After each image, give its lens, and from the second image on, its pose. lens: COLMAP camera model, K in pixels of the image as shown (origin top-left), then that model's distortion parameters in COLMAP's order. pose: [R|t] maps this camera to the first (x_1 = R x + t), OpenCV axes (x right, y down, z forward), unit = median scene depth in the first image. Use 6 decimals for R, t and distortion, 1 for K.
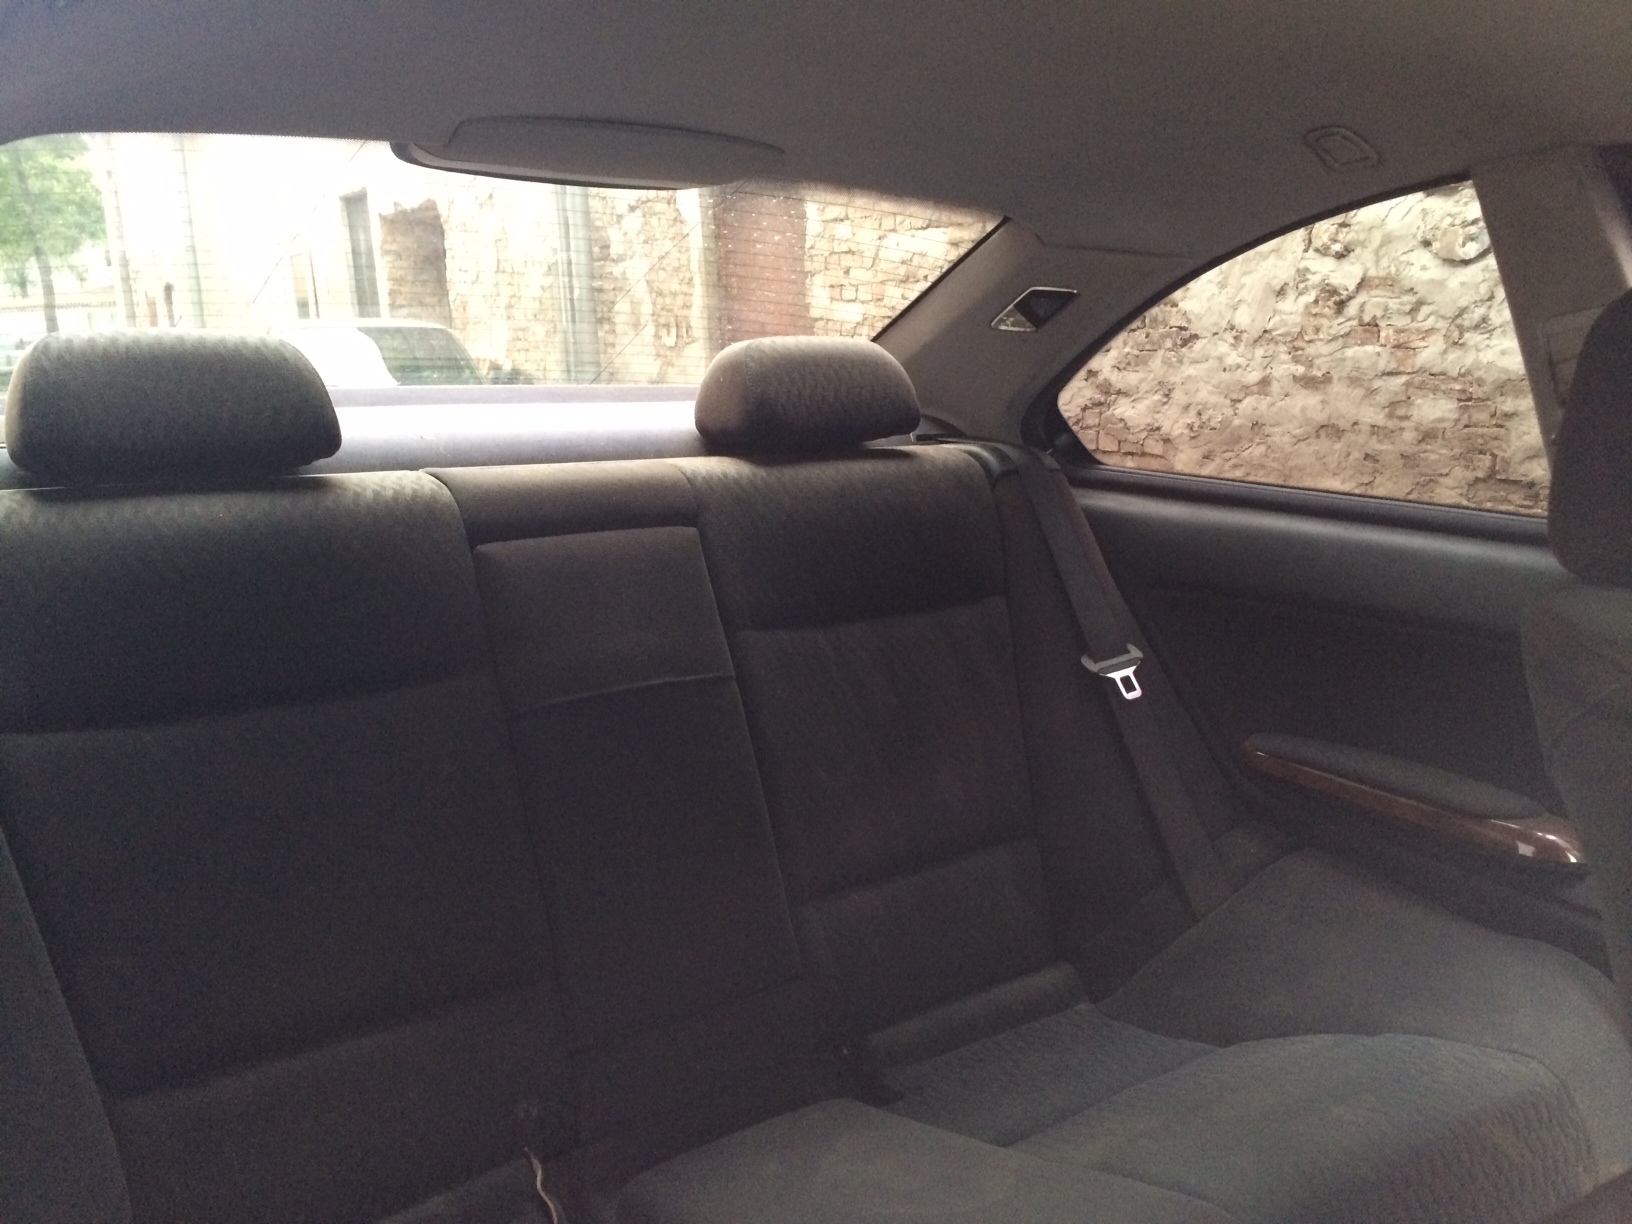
lens RADIAL K [[1398.2, 0, 812.7], [0, 1398.2, 597.4], [0, 0, 1]] dist [0.091309, -0.127148]
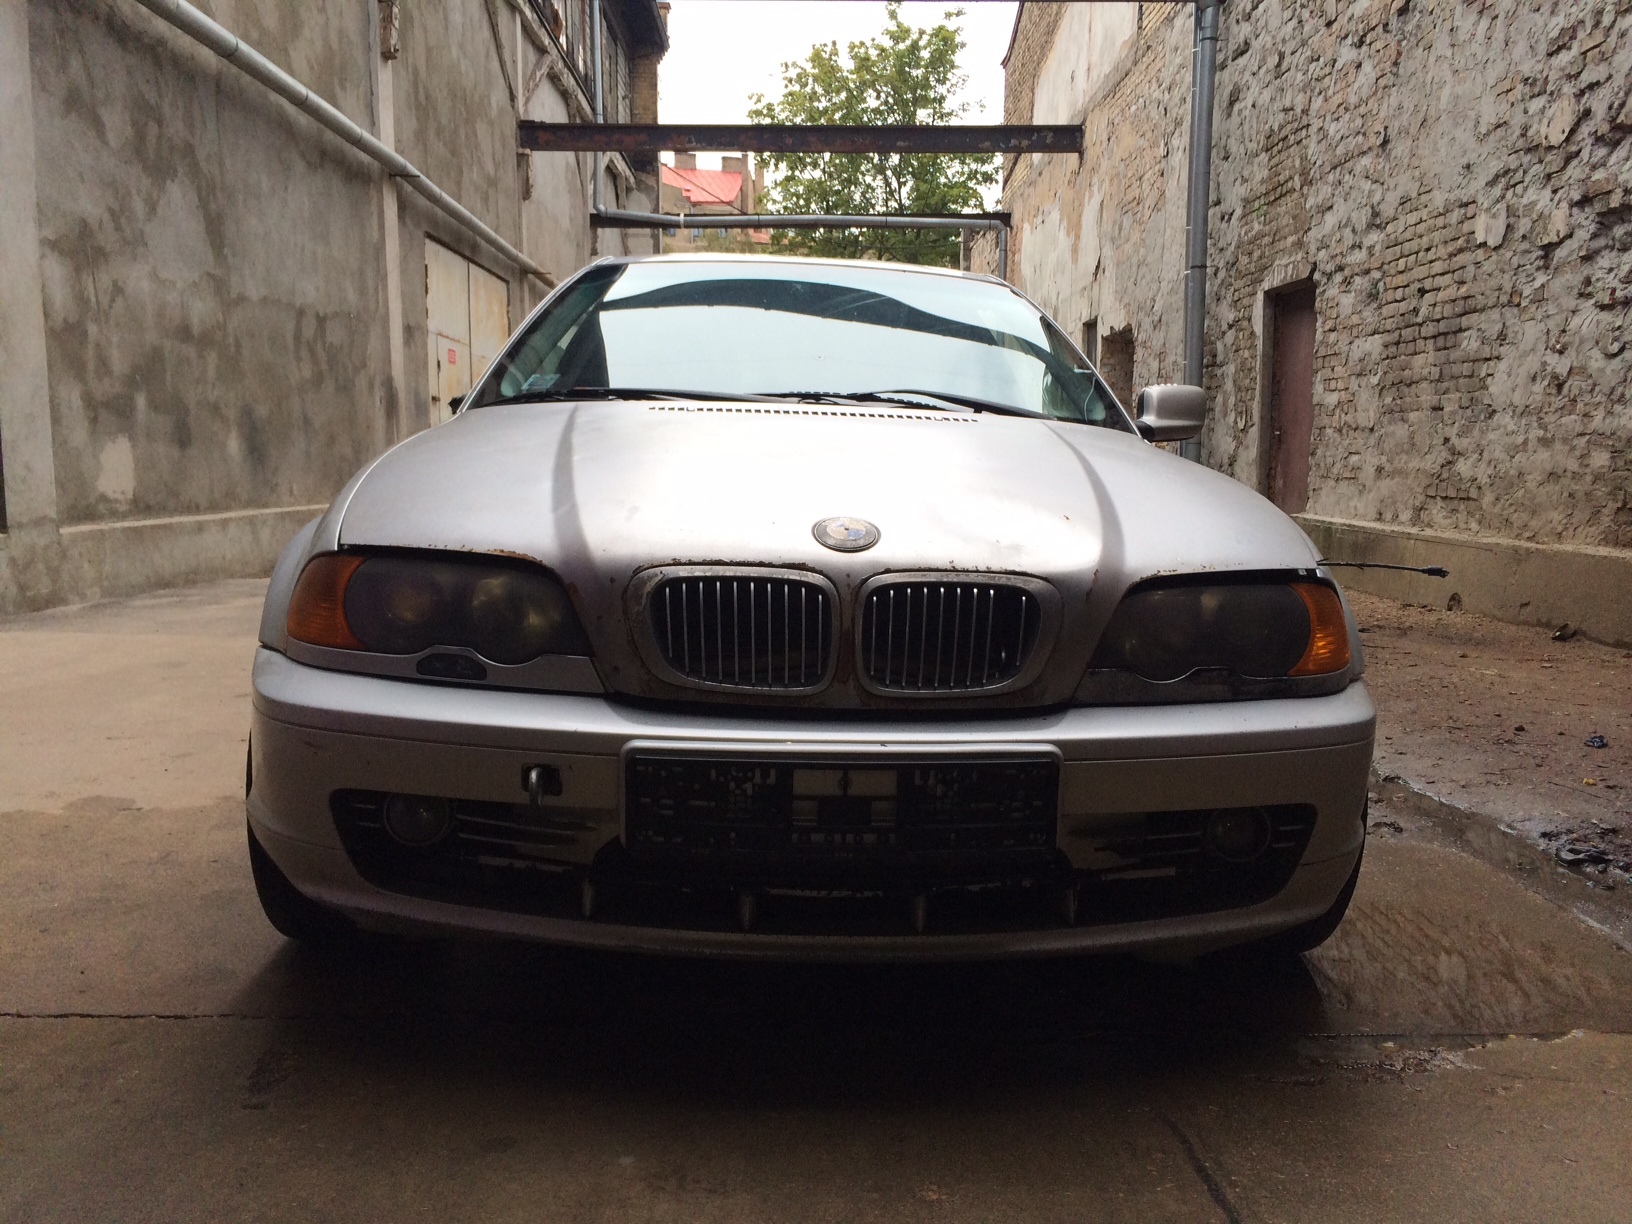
lens RADIAL K [[1398.2, 0, 808.3], [0, 1398.2, 611.7], [0, 0, 1]] dist [0.091309, -0.127148]
pose [[0.830907, 0.085848, -0.549749, 0.525958], [-0.123281, 0.991874, -0.031441, 0.144628], [0.542582, 0.093898, 0.834738, -0.536504]]
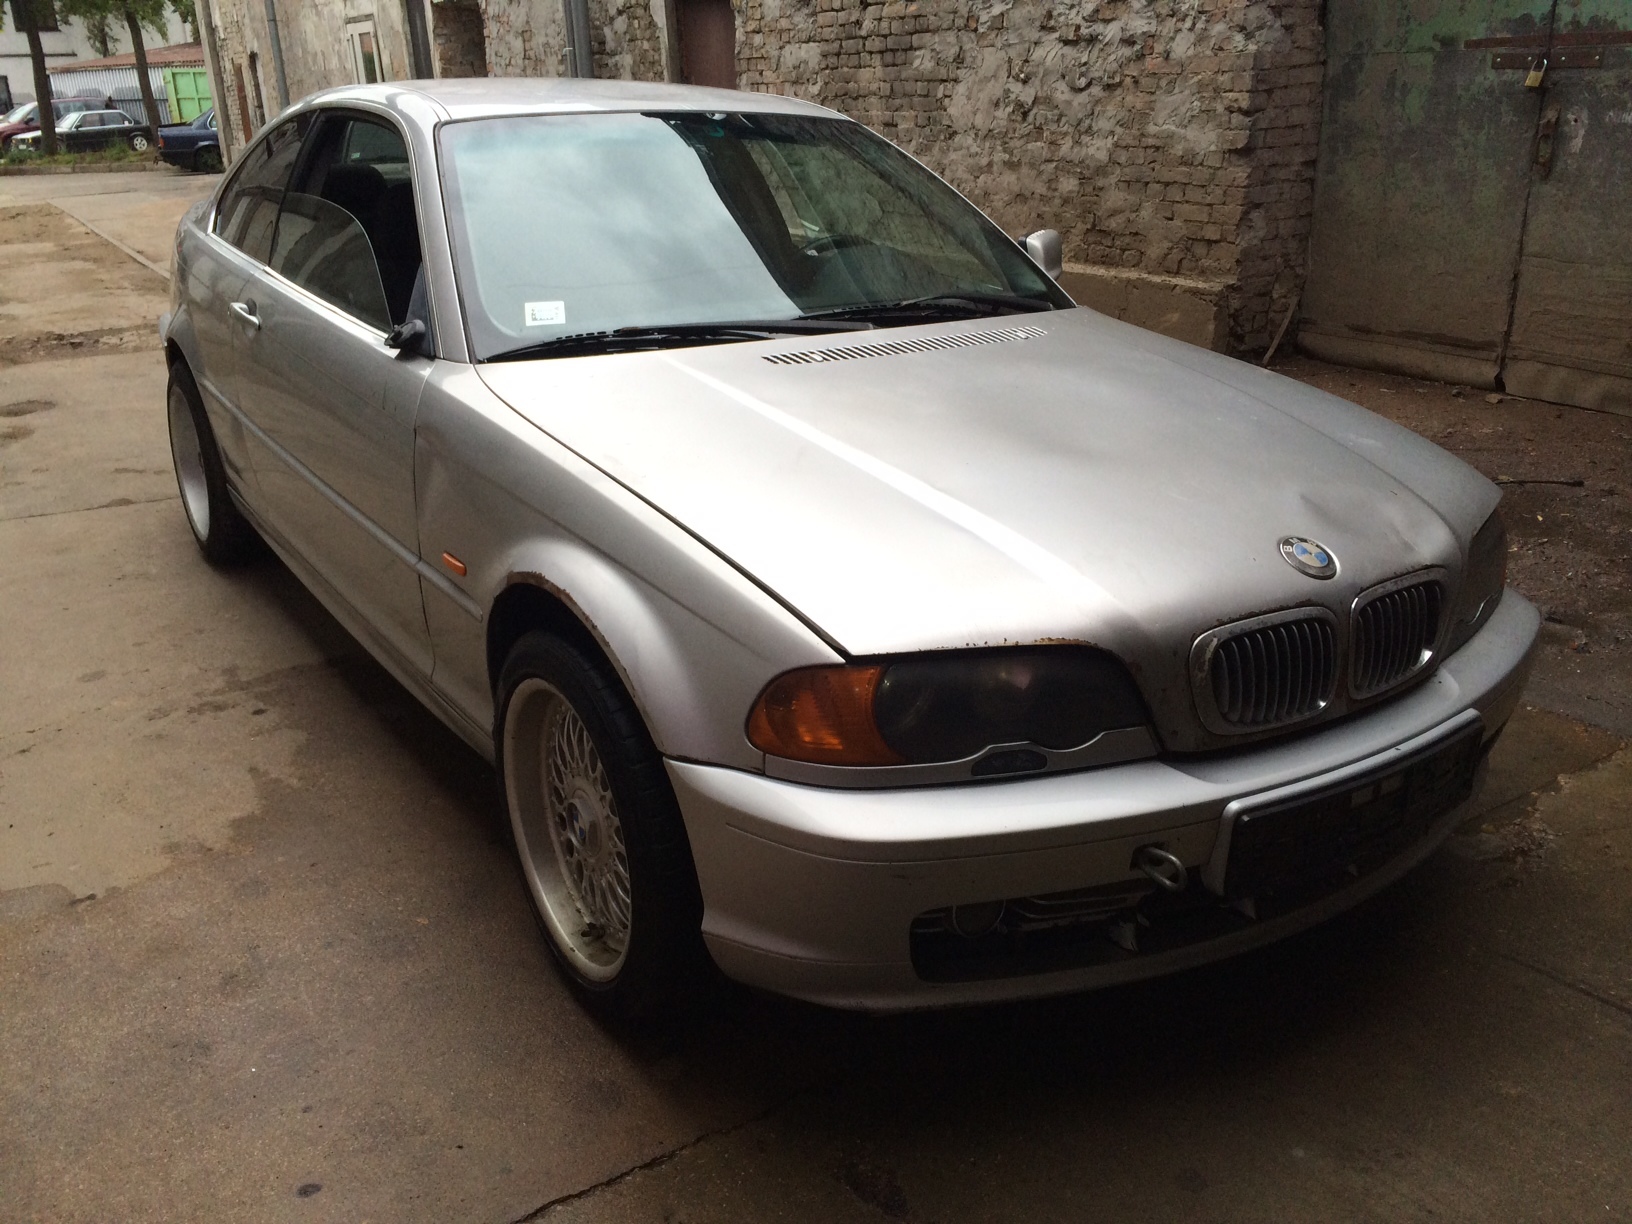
lens RADIAL K [[1398.2, 0, 814.5], [0, 1398.2, 611.2], [0, 0, 1]] dist [0.091309, -0.127148]
pose [[0.998436, 0.013796, -0.054173, 0.223322], [-0.004106, 0.984551, 0.175048, 0.060086], [0.055751, -0.174552, 0.983068, -0.625635]]
